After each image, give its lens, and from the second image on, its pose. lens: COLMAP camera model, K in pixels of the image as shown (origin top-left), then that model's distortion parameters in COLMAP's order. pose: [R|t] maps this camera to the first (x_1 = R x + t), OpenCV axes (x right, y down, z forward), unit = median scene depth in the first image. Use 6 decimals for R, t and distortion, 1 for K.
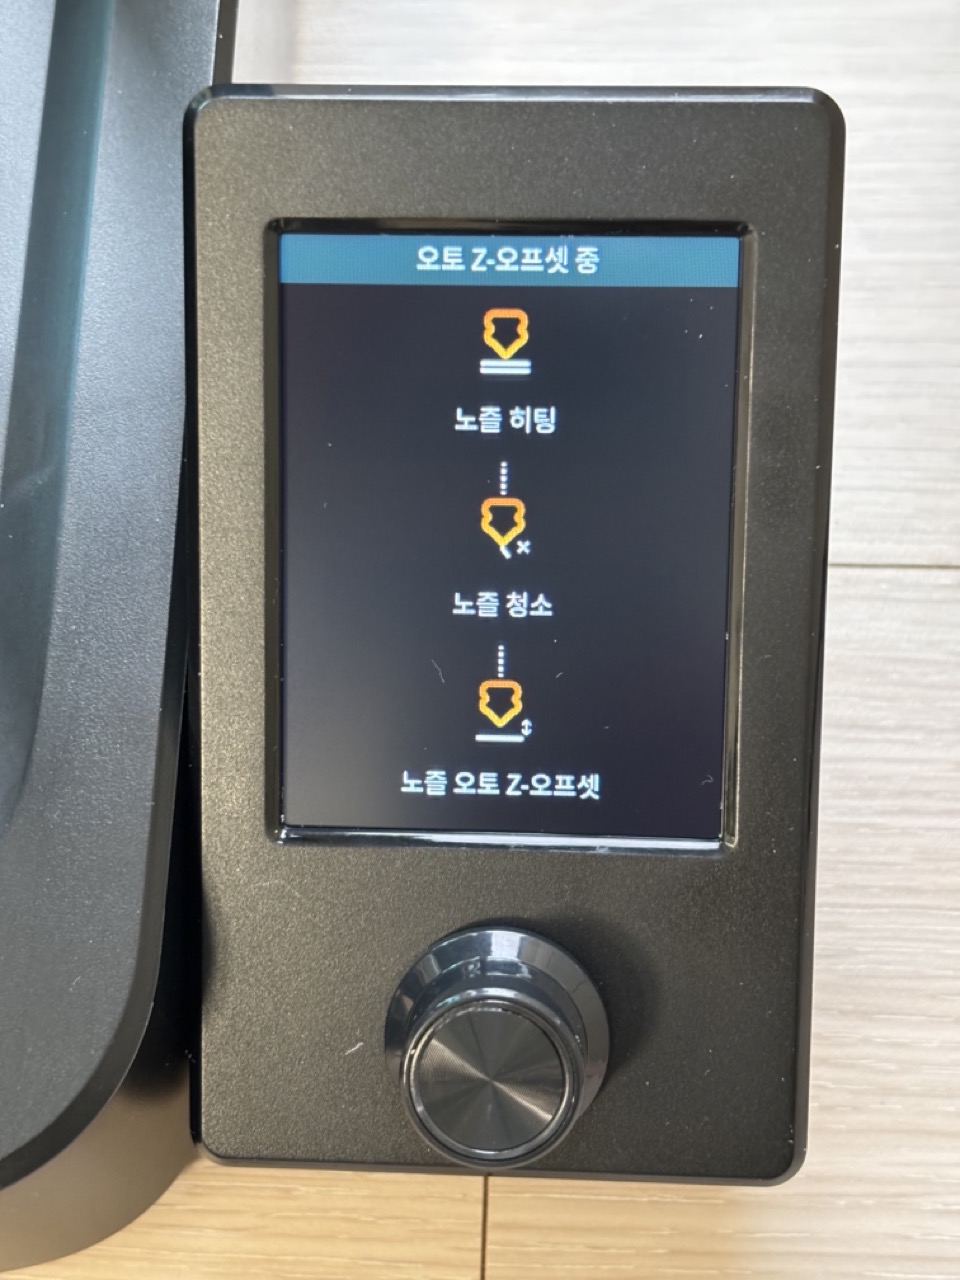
lens RADIAL K [[2036.9, 0, 497.6], [0, 2036.9, 625.4], [0, 0, 1]] dist [-0.027611, 0.000000]
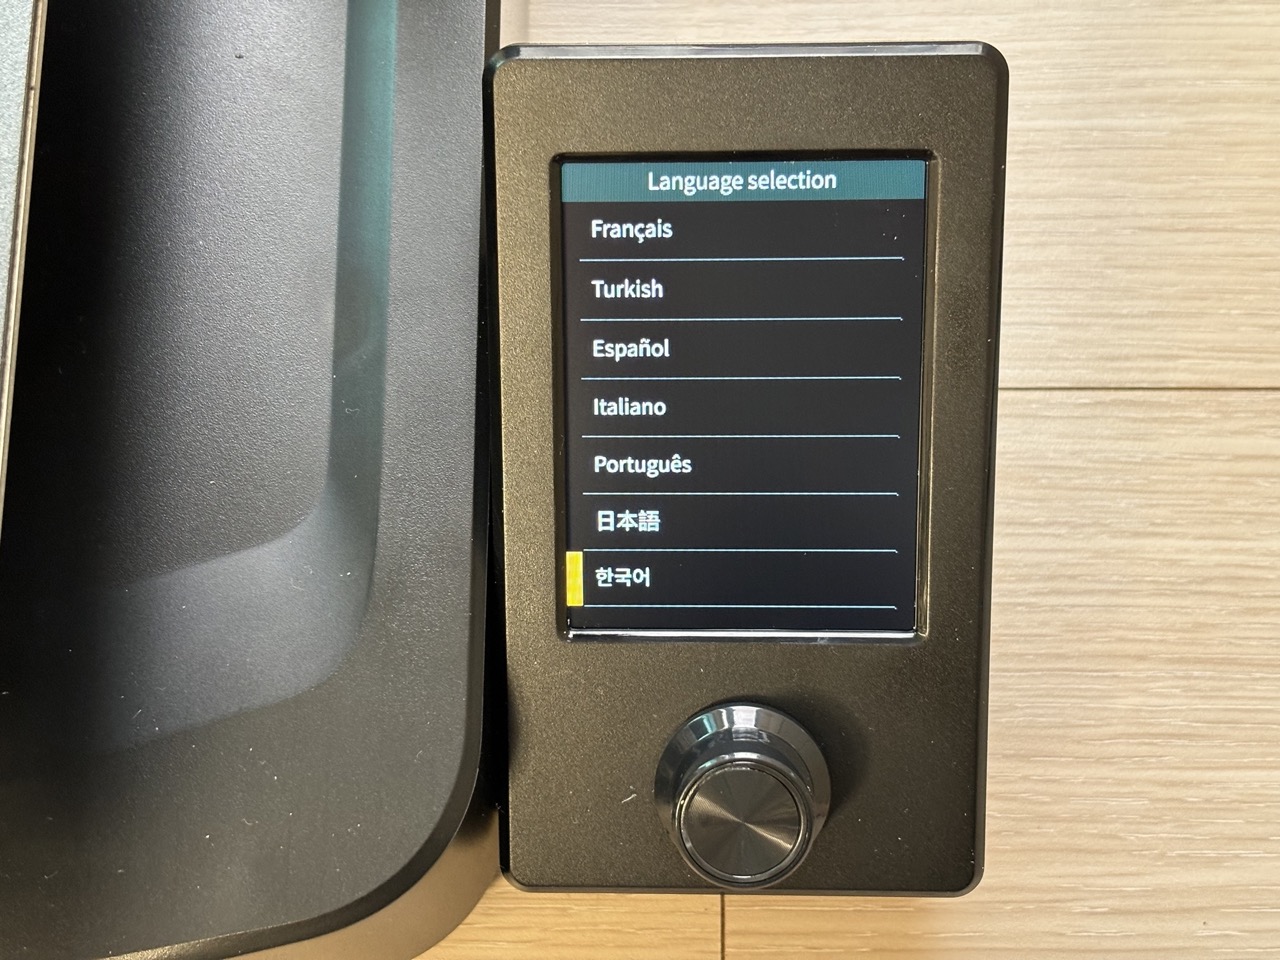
lens RADIAL K [[2036.9, 0, 634.7], [0, 2036.9, 484.0], [0, 0, 1]] dist [-0.027611, 0.000000]
pose [[0.999676, -0.023876, 0.008802, -0.065449], [0.023204, 0.997287, 0.069862, -0.069252], [-0.010446, -0.069635, 0.997518, -0.230073]]
